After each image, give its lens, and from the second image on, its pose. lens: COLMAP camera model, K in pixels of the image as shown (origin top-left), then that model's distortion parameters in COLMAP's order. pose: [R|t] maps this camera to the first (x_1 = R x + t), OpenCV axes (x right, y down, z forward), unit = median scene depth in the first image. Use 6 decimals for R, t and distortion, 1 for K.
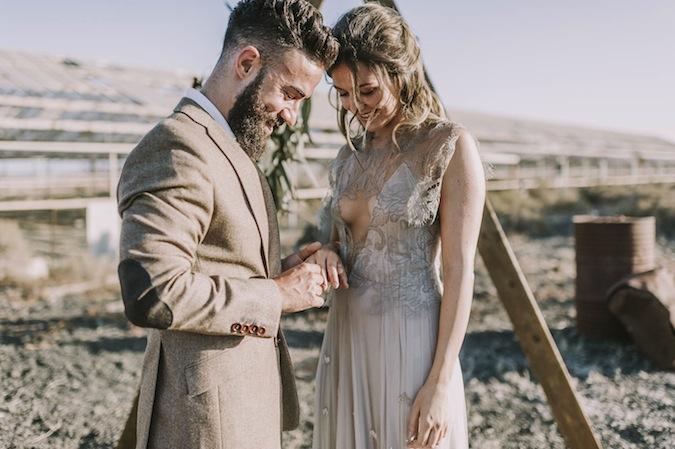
lens RADIAL K [[677.0, 0, 337.5], [0, 677.0, 224.5], [0, 0, 1]] dist [-0.005928, -0.009899]
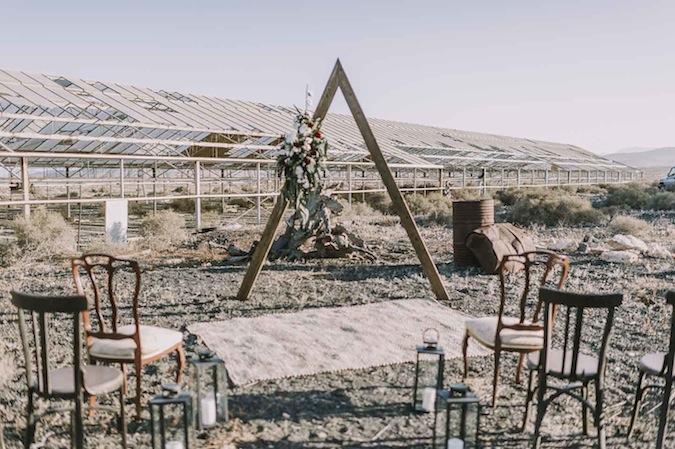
lens RADIAL K [[677.0, 0, 337.5], [0, 677.0, 224.5], [0, 0, 1]] dist [-0.005928, -0.009899]
pose [[0.996279, -0.004410, 0.086073, -0.116597], [0.005412, 0.999920, -0.011412, 0.078636], [-0.086016, 0.011835, 0.996223, -0.812086]]
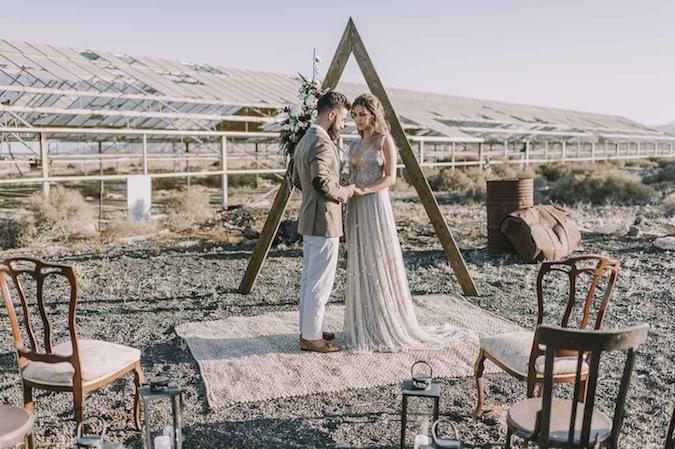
lens RADIAL K [[677.0, 0, 337.5], [0, 677.0, 224.5], [0, 0, 1]] dist [-0.005928, -0.009899]
pose [[0.999647, -0.004916, 0.026094, -0.052014], [0.004196, 0.999611, 0.027579, 0.056055], [-0.026219, -0.027460, 0.999279, -0.645413]]
